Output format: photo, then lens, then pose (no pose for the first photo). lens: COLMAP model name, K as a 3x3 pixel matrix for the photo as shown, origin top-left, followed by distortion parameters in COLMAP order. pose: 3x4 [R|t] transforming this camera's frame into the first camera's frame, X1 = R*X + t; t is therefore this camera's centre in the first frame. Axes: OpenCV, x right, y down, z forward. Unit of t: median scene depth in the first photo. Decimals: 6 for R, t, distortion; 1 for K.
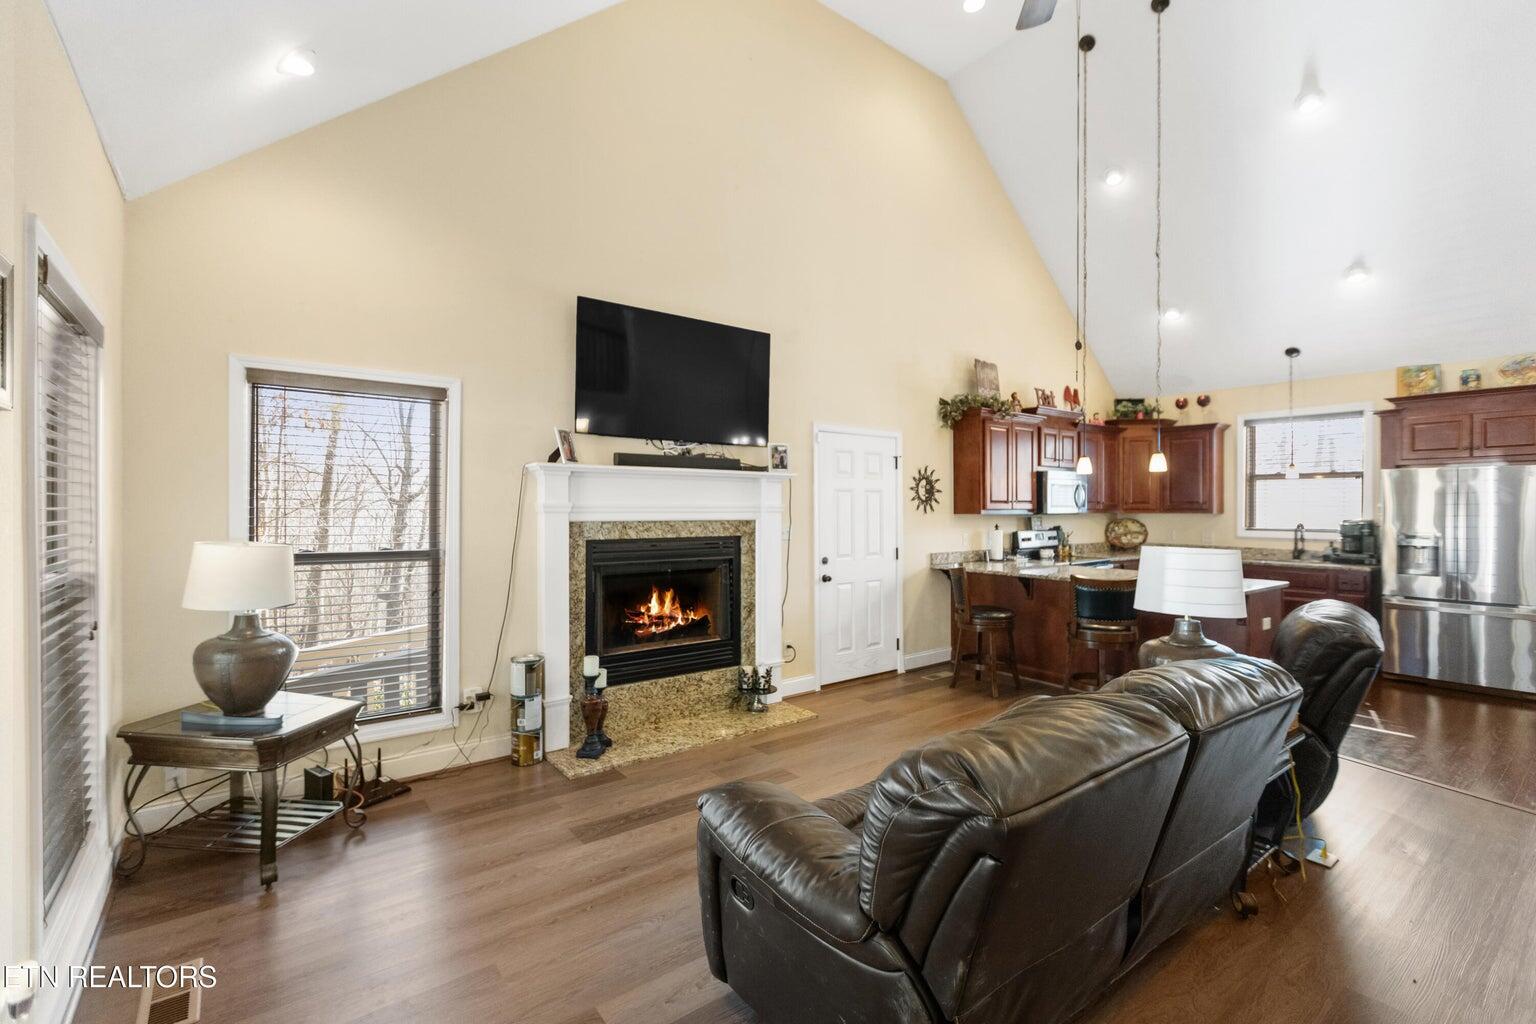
lens RADIAL K [[684.1, 0, 755.1], [0, 684.1, 508.5], [0, 0, 1]] dist [0.004568, -0.002082]
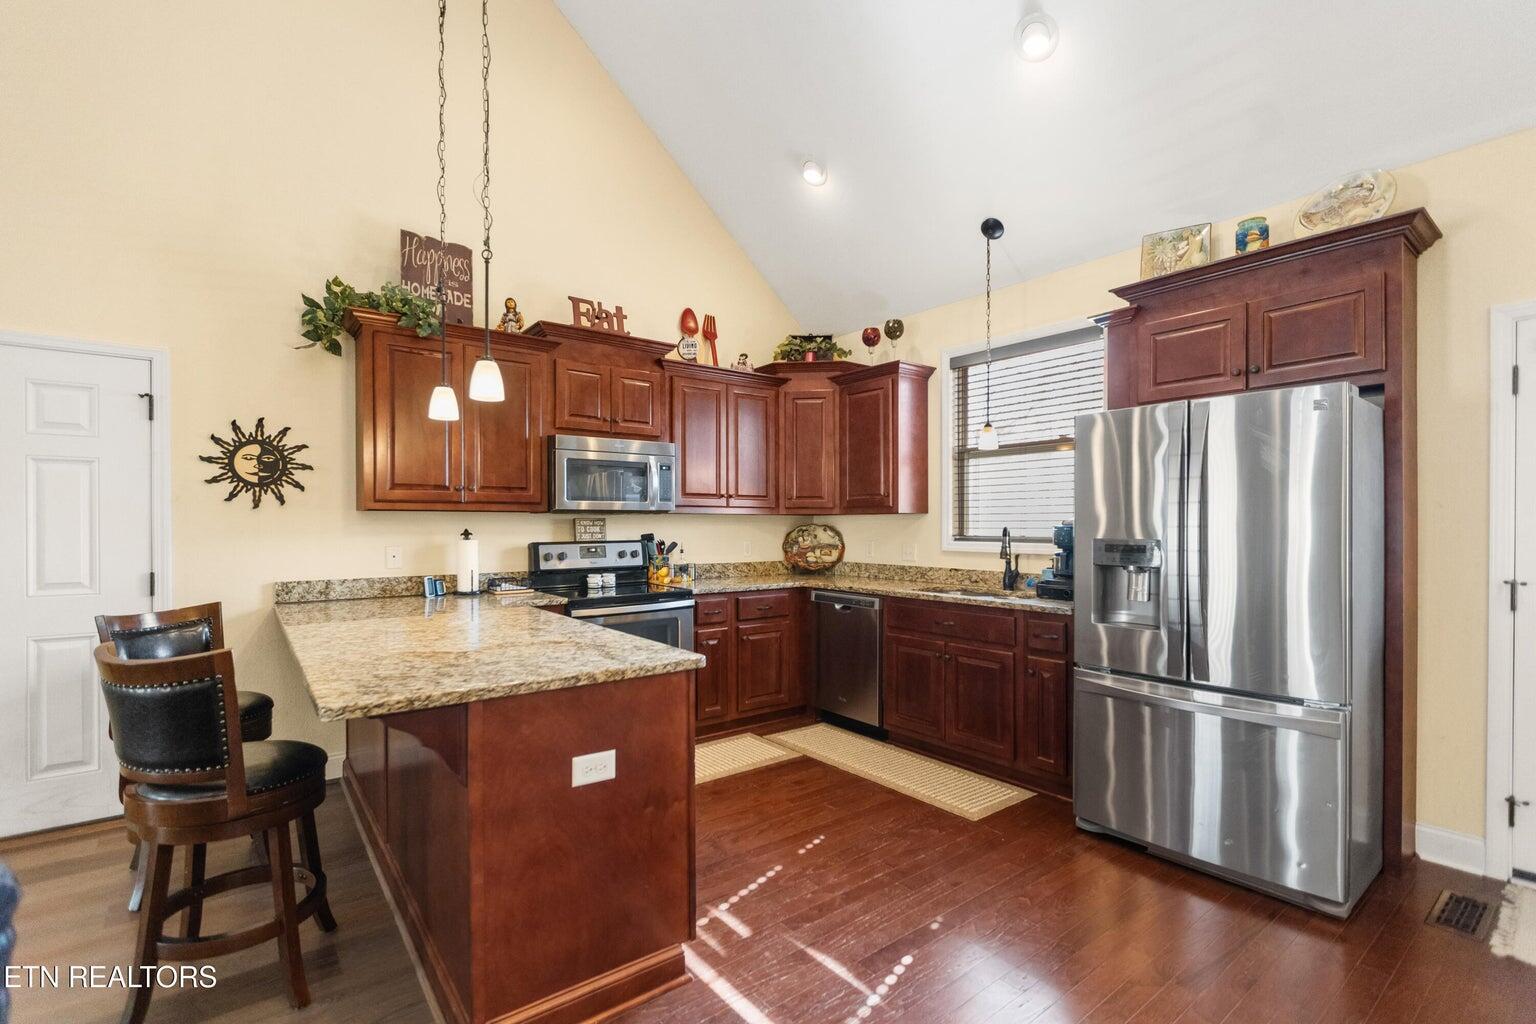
lens RADIAL K [[684.1, 0, 768.3], [0, 684.1, 534.1], [0, 0, 1]] dist [0.004568, -0.002082]
pose [[0.999952, -0.002856, 0.009331, 0.650868], [0.002771, 0.999955, 0.009031, 0.024175], [-0.009357, -0.009005, 0.999916, 0.472662]]
